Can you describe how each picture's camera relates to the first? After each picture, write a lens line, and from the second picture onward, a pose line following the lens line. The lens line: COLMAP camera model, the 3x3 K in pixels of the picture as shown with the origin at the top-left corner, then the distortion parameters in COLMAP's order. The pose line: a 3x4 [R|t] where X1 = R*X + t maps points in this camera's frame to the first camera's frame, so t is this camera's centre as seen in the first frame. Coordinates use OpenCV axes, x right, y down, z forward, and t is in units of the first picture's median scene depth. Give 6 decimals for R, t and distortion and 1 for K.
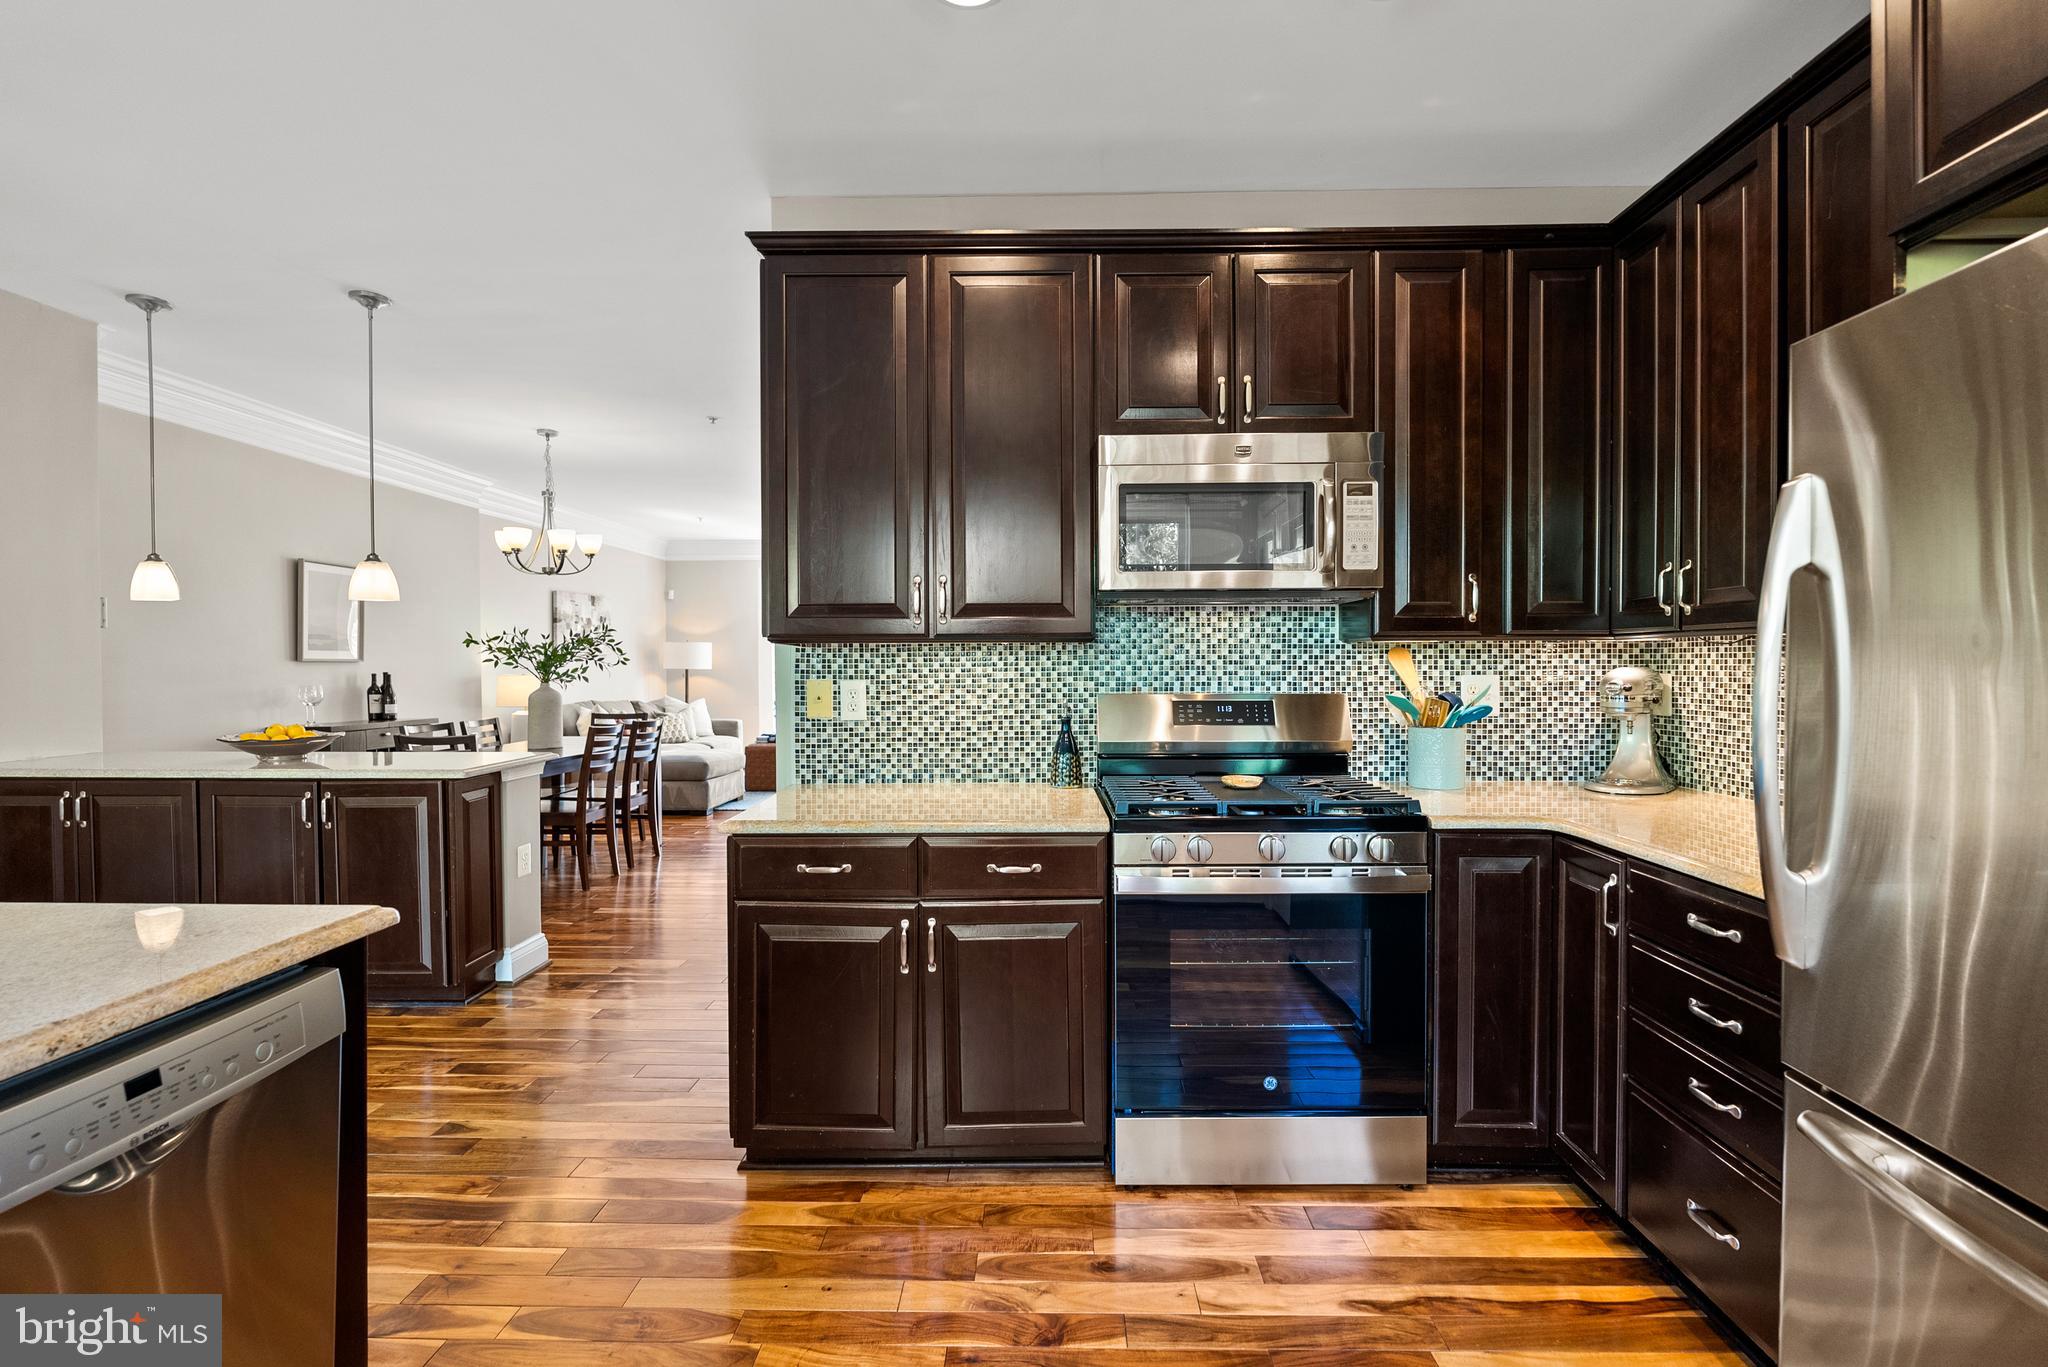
lens RADIAL K [[927.8, 0, 1037.2], [0, 927.8, 676.9], [0, 0, 1]] dist [-0.006147, 0.000827]
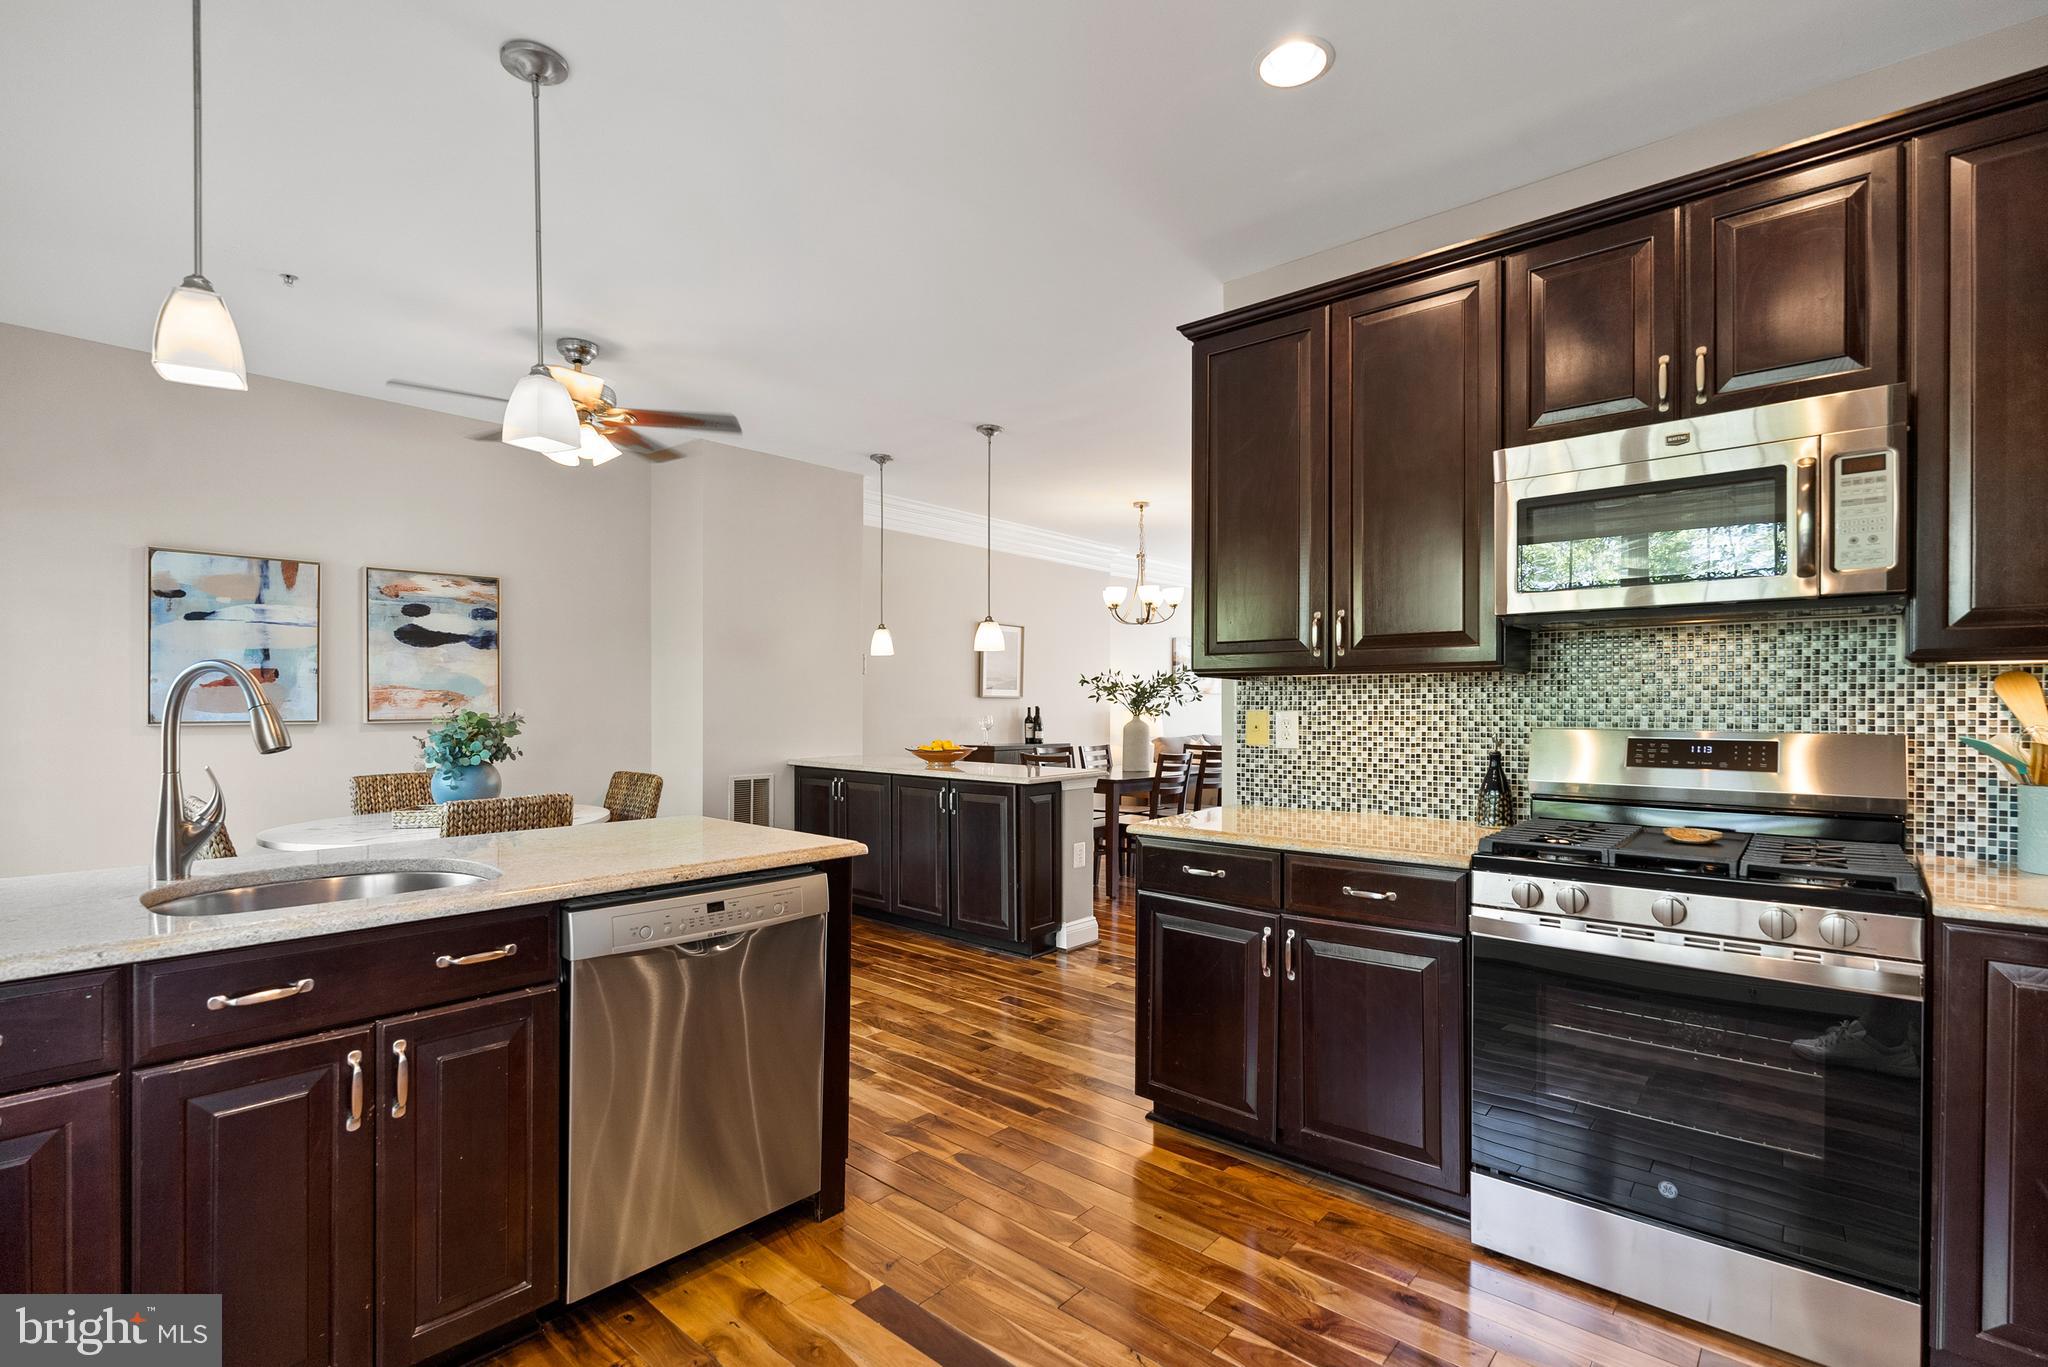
lens RADIAL K [[944.7, 0, 1024.4], [0, 944.7, 710.9], [0, 0, 1]] dist [-0.001743, 0.000309]
pose [[0.763248, 0.009636, -0.646034, 0.275033], [-0.015096, 0.999882, -0.002920, 0.011098], [0.645930, 0.011981, 0.763303, -0.030256]]
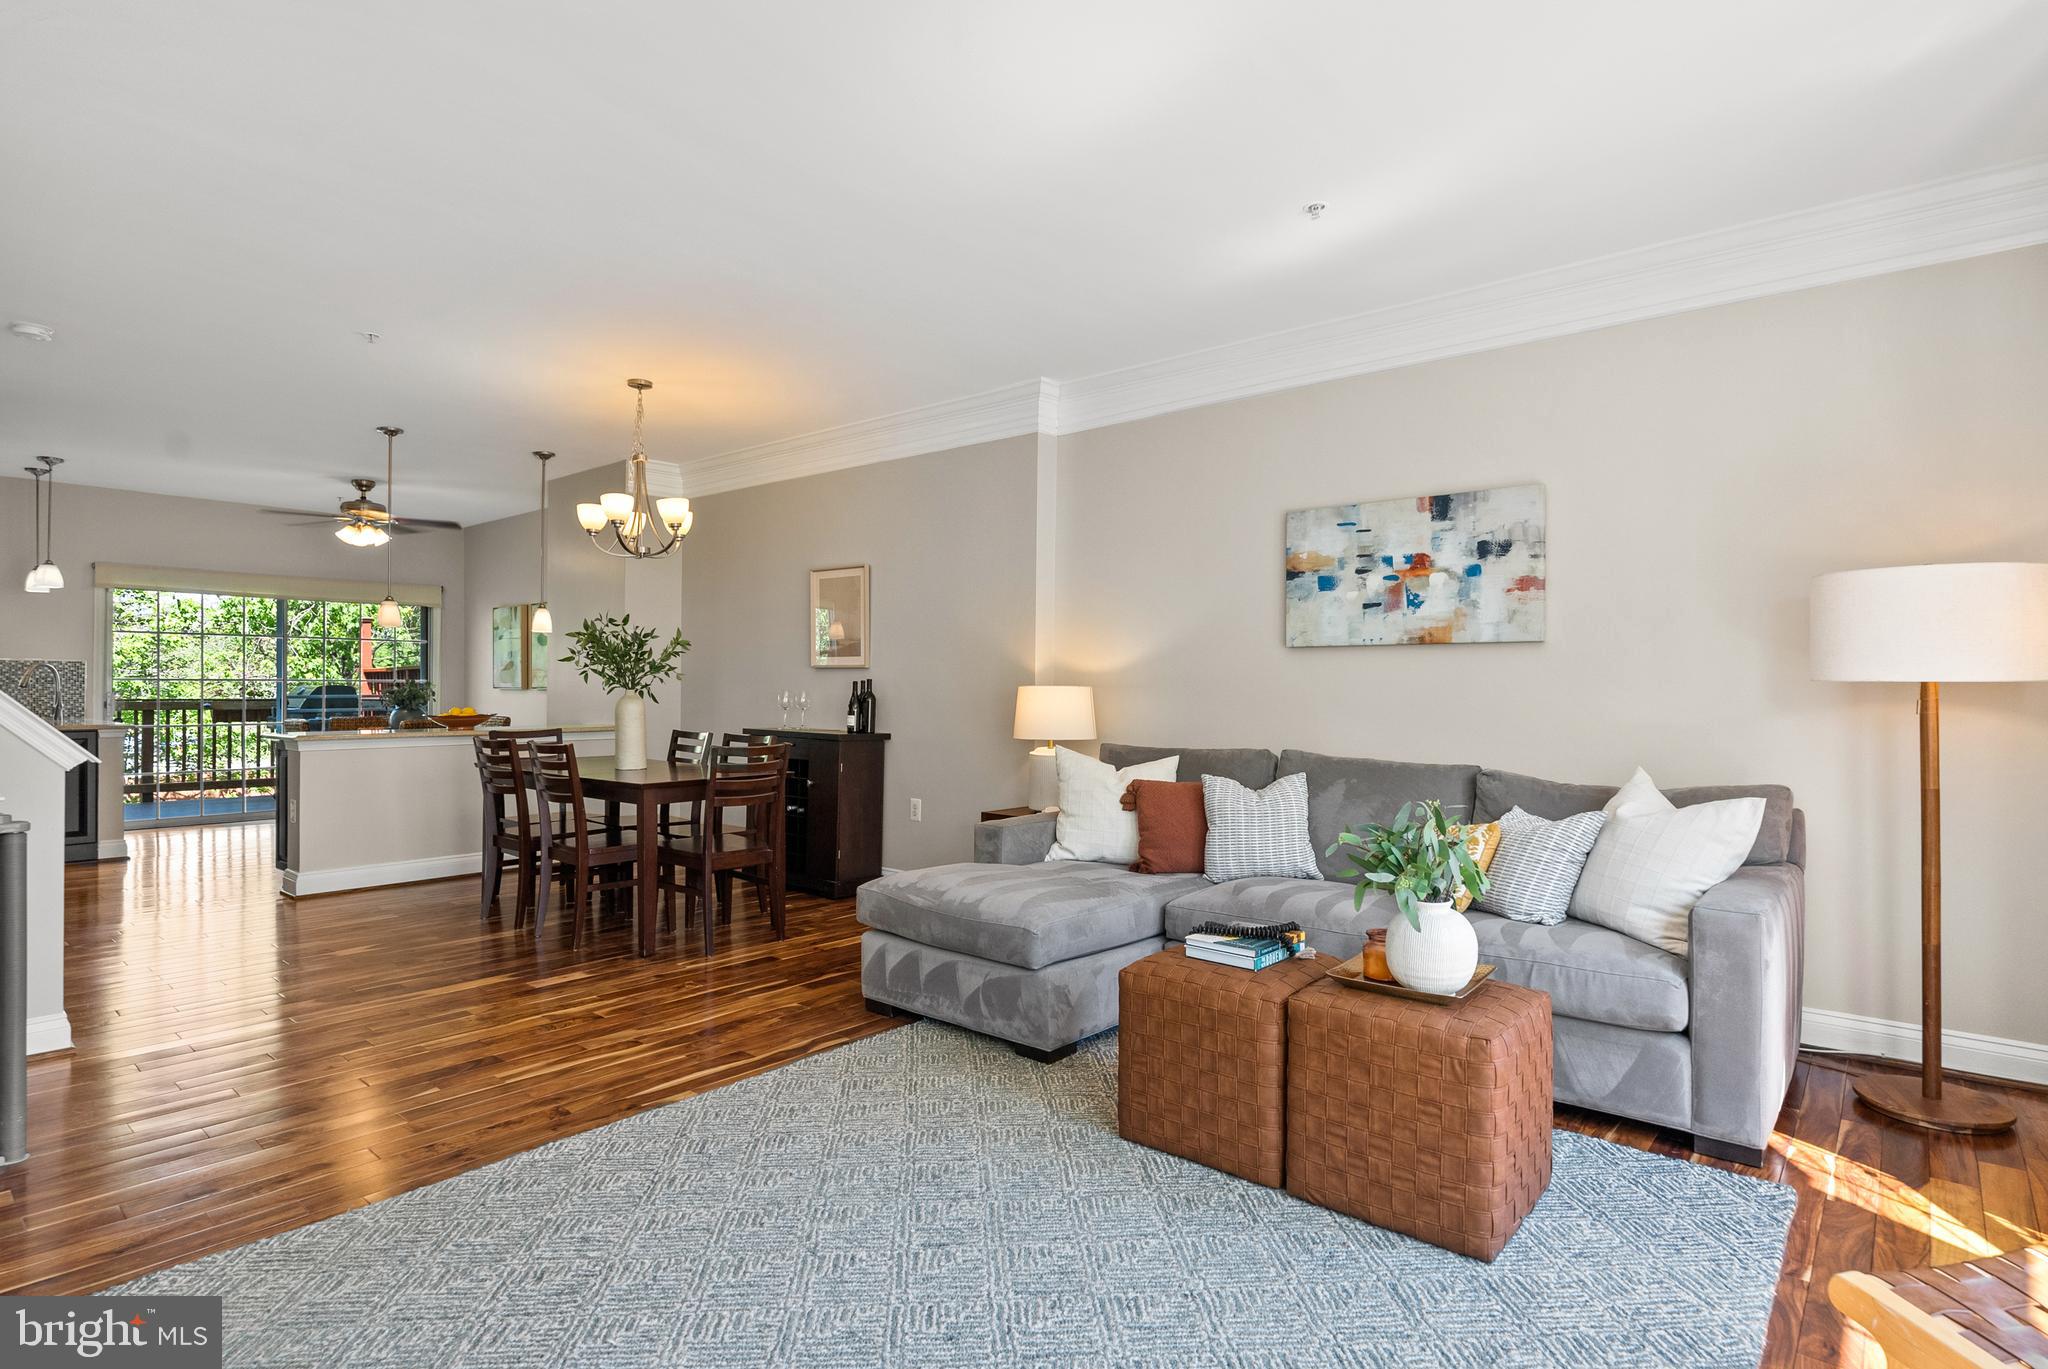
lens RADIAL K [[1049.7, 0, 1024.0], [0, 1049.7, 684.5], [0, 0, 1]] dist [0.000075, 0.001117]
pose [[-0.636650, 0.000746, -0.771152, -0.058924], [-0.013827, 0.999828, 0.012383, -0.030366], [0.771029, 0.018546, -0.636530, 3.656255]]
